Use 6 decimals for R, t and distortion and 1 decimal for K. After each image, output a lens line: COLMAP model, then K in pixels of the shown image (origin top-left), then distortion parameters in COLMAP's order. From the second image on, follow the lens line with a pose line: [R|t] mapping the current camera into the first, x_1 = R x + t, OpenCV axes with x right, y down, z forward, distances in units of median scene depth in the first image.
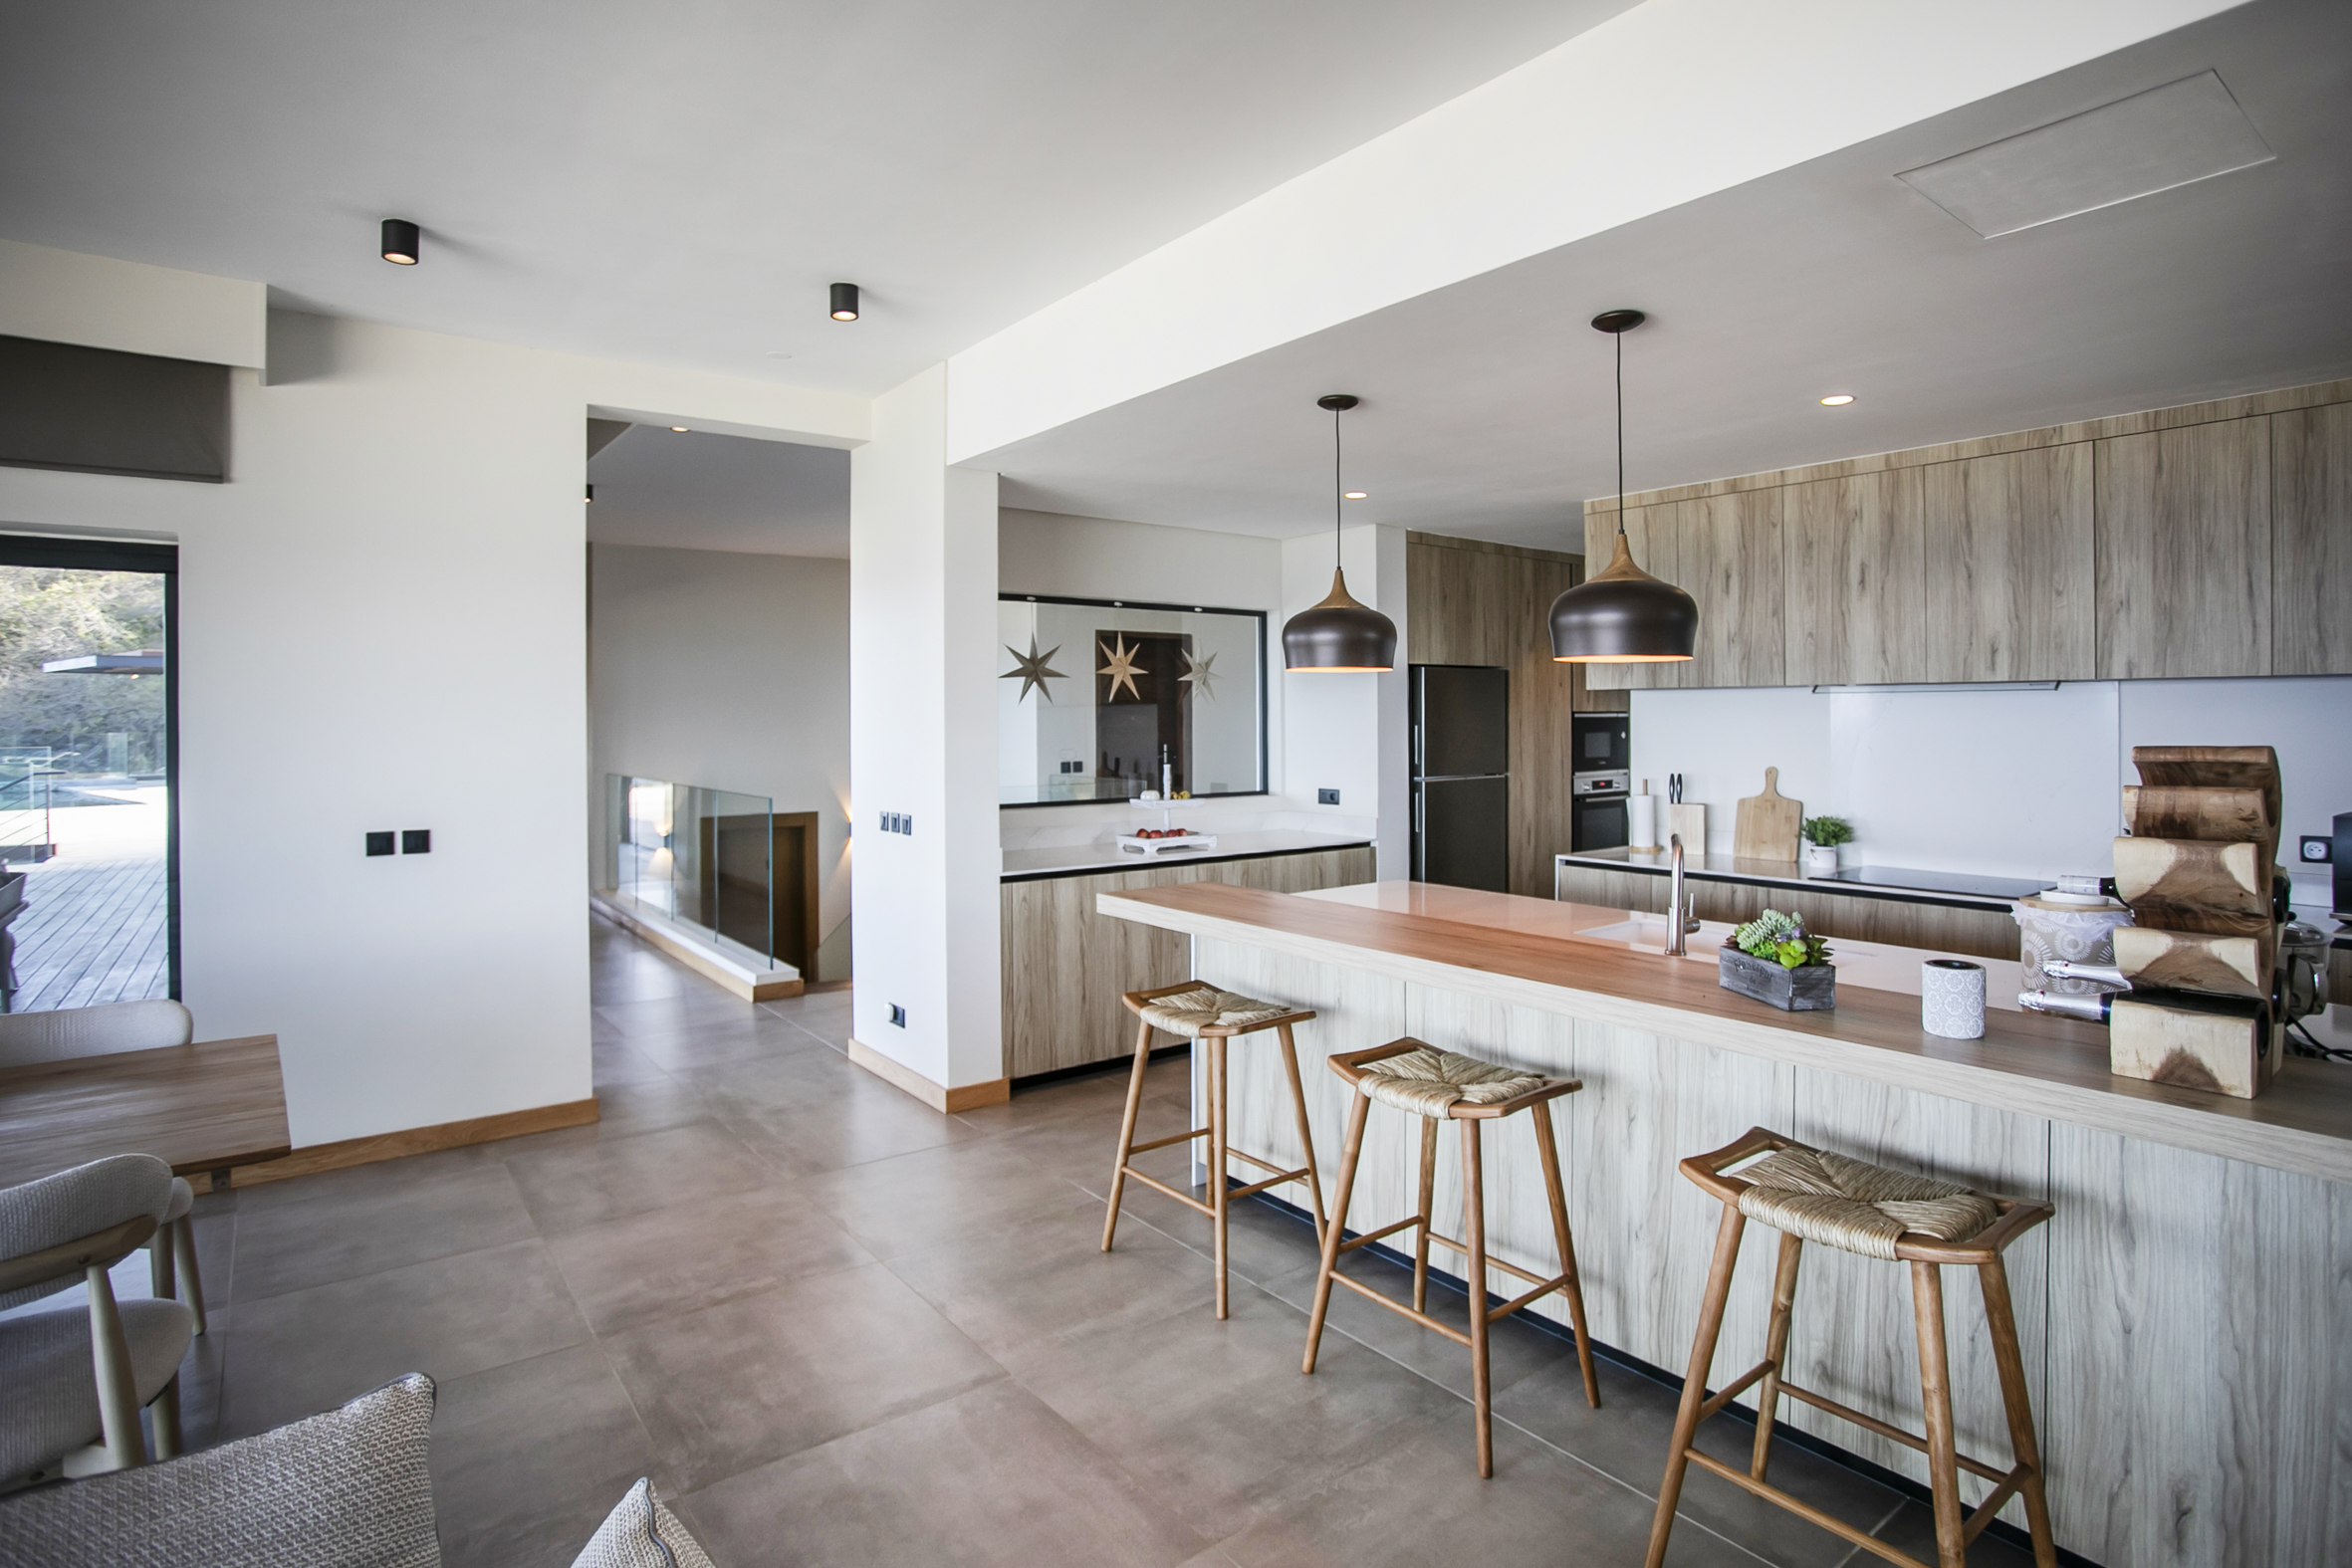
lens RADIAL K [[1226.5, 0, 1220.3], [0, 1226.5, 713.9], [0, 0, 1]] dist [-0.028608, 0.015034]
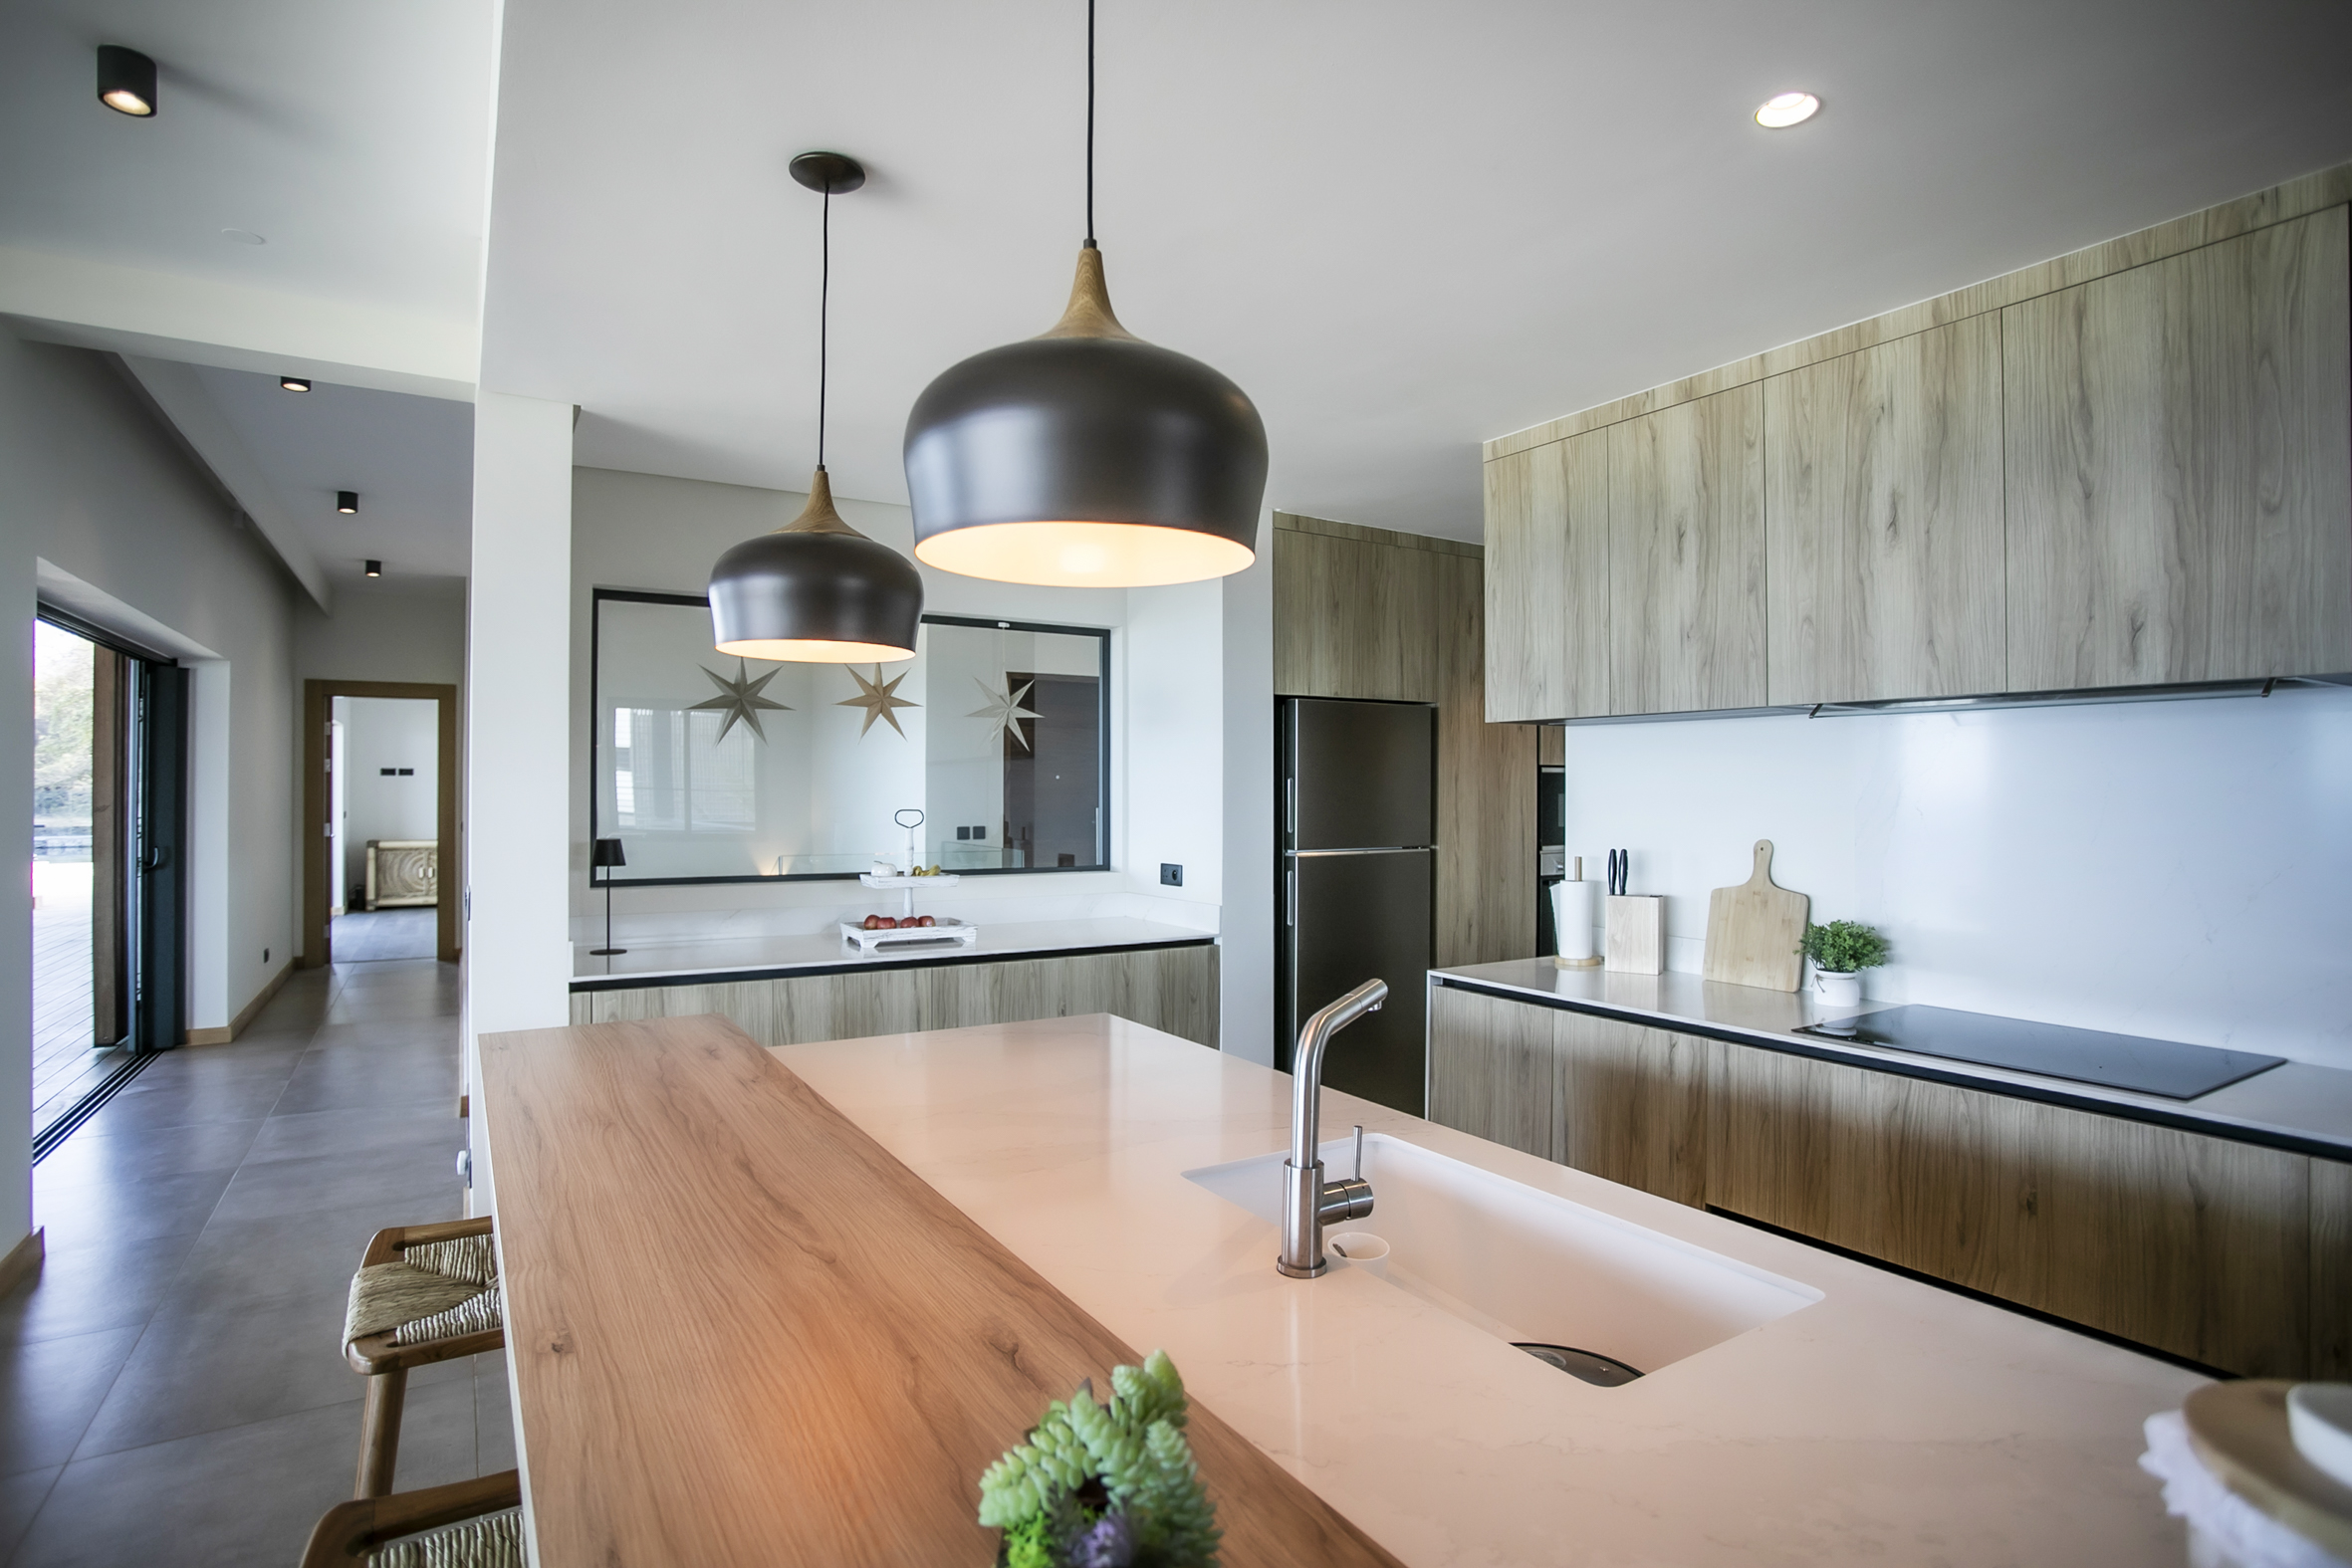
lens RADIAL K [[1226.5, 0, 1149.5], [0, 1226.5, 768.2], [0, 0, 1]] dist [-0.028608, 0.015034]
pose [[0.986470, 0.000673, -0.163940, 0.273632], [-0.002334, 0.999948, -0.009941, 0.015032], [0.163925, 0.010189, 0.986420, 0.372801]]
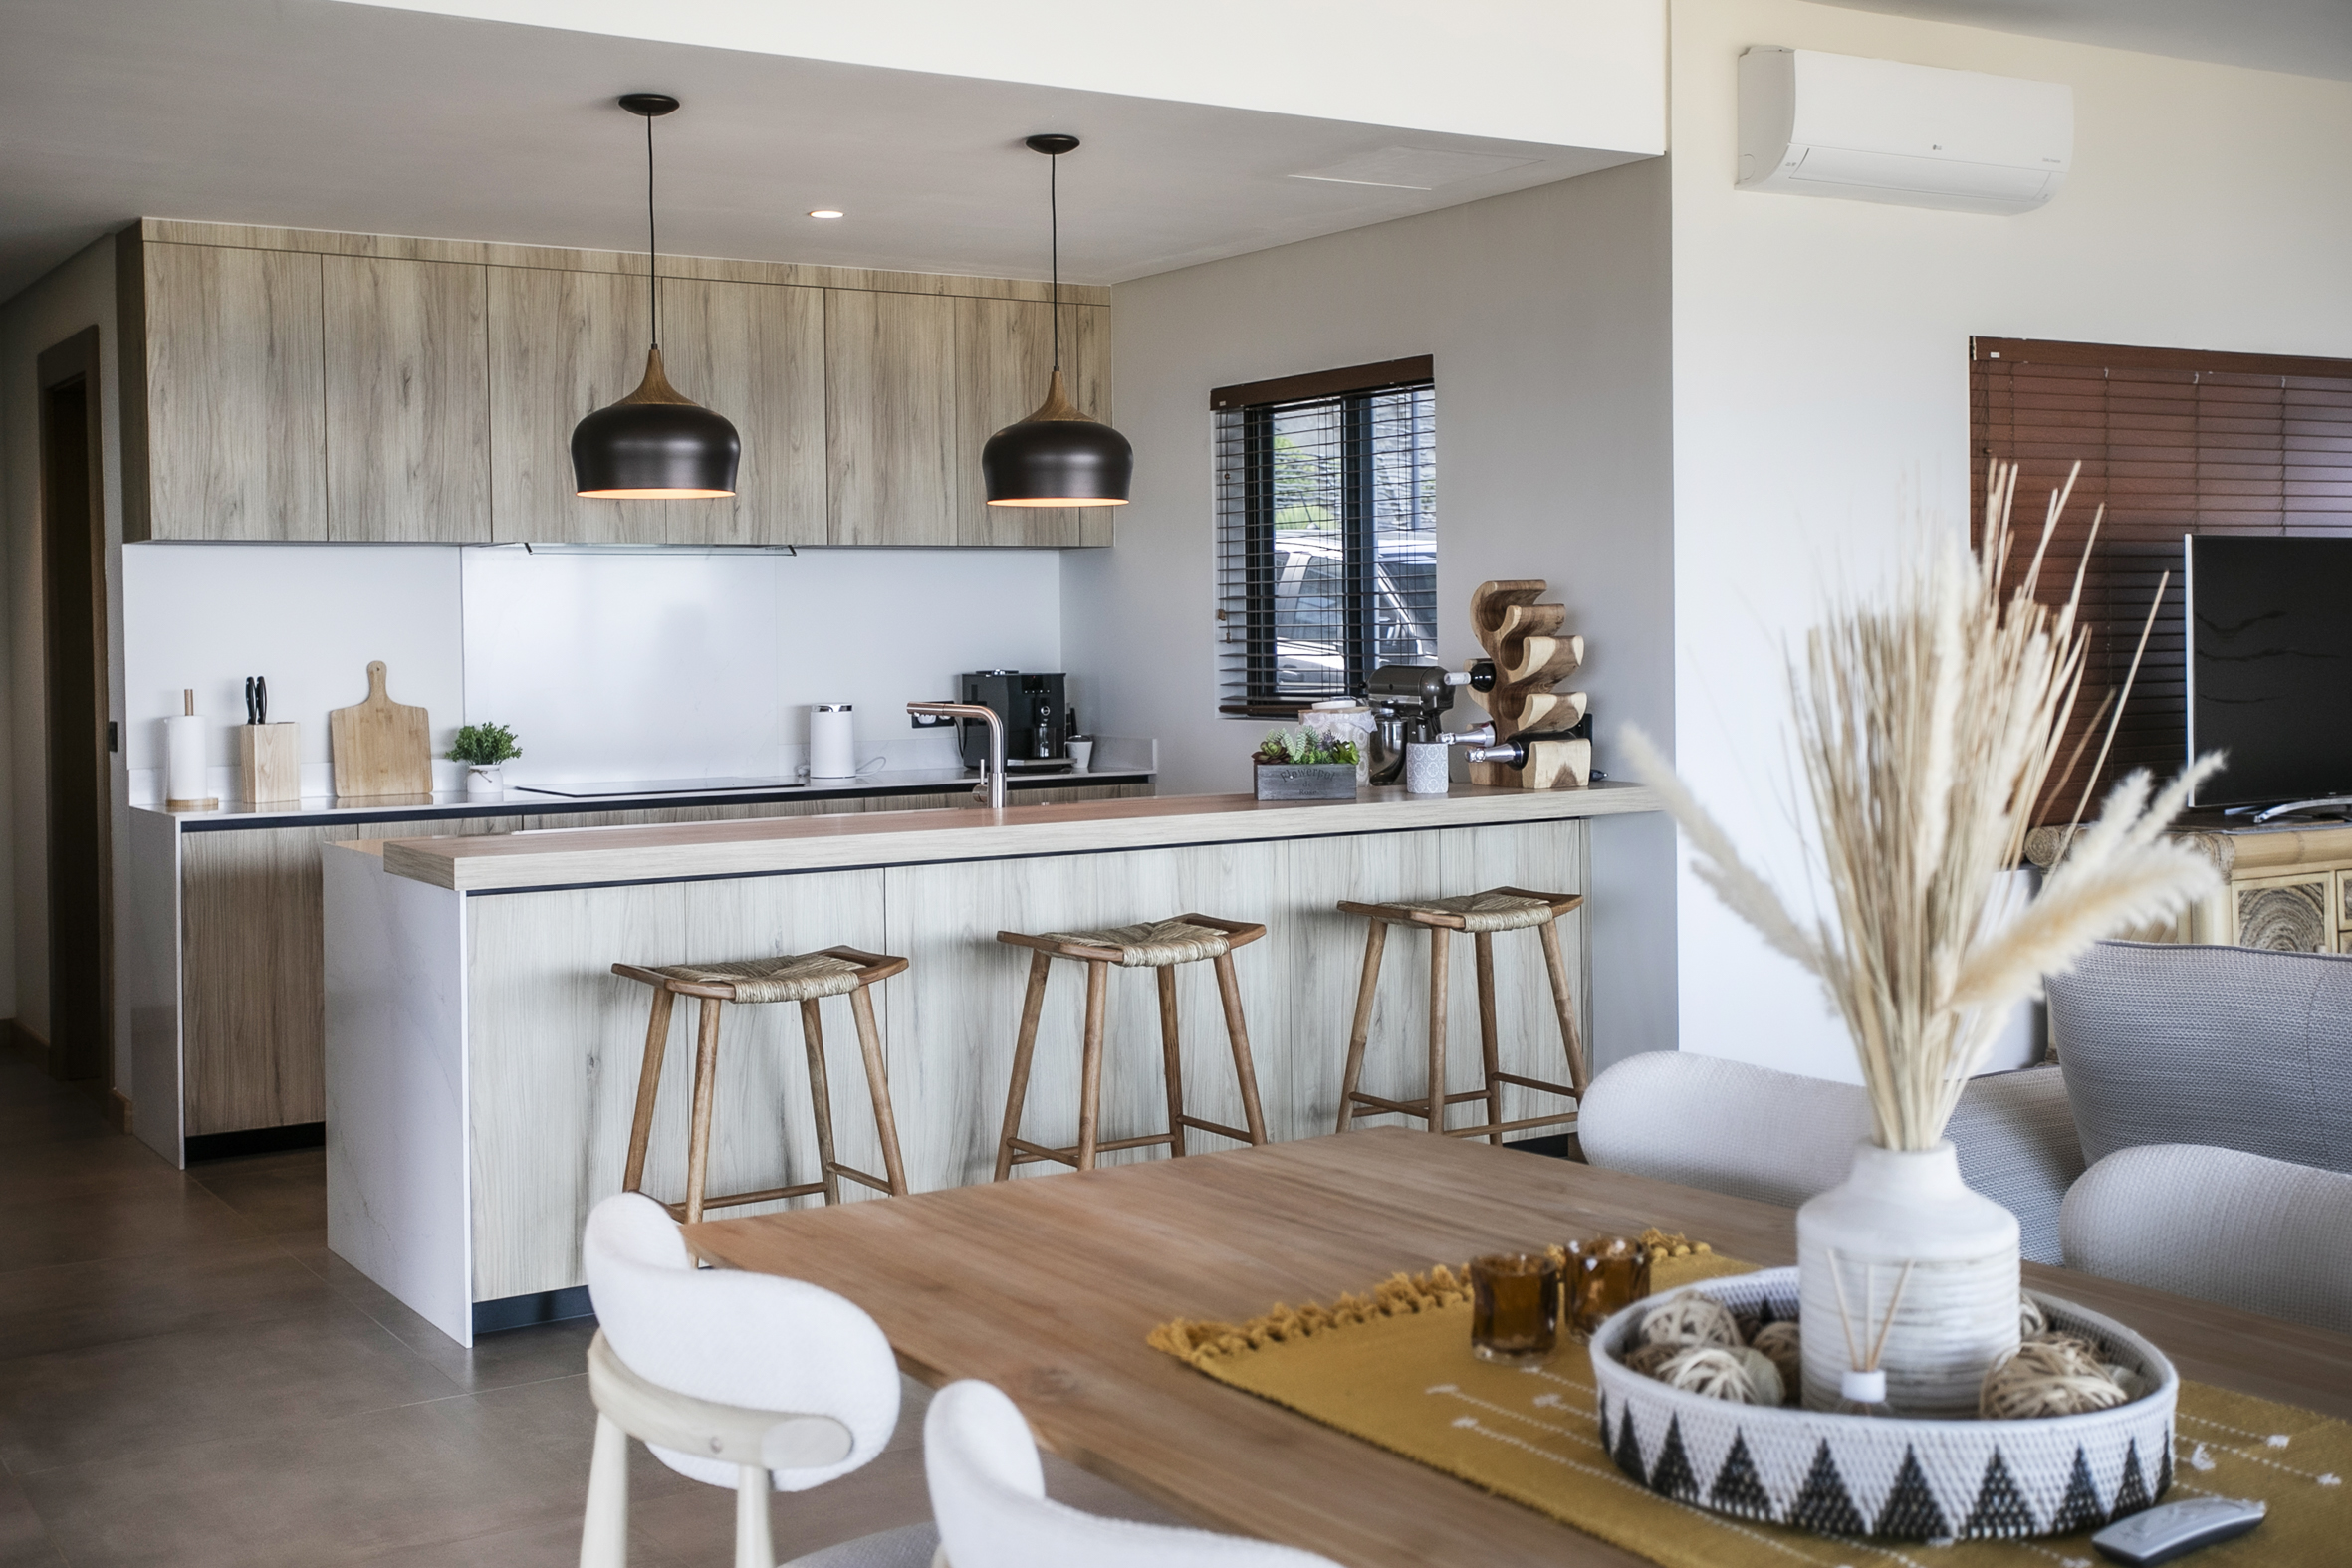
lens RADIAL K [[2502.8, 0, 1293.2], [0, 2502.8, 596.3], [0, 0, 1]] dist [-0.006525, 0.000000]
pose [[0.123363, 0.016763, 0.992220, -1.000317], [0.008355, 0.999804, -0.017930, 0.041619], [-0.992326, 0.010502, 0.123198, 0.366400]]
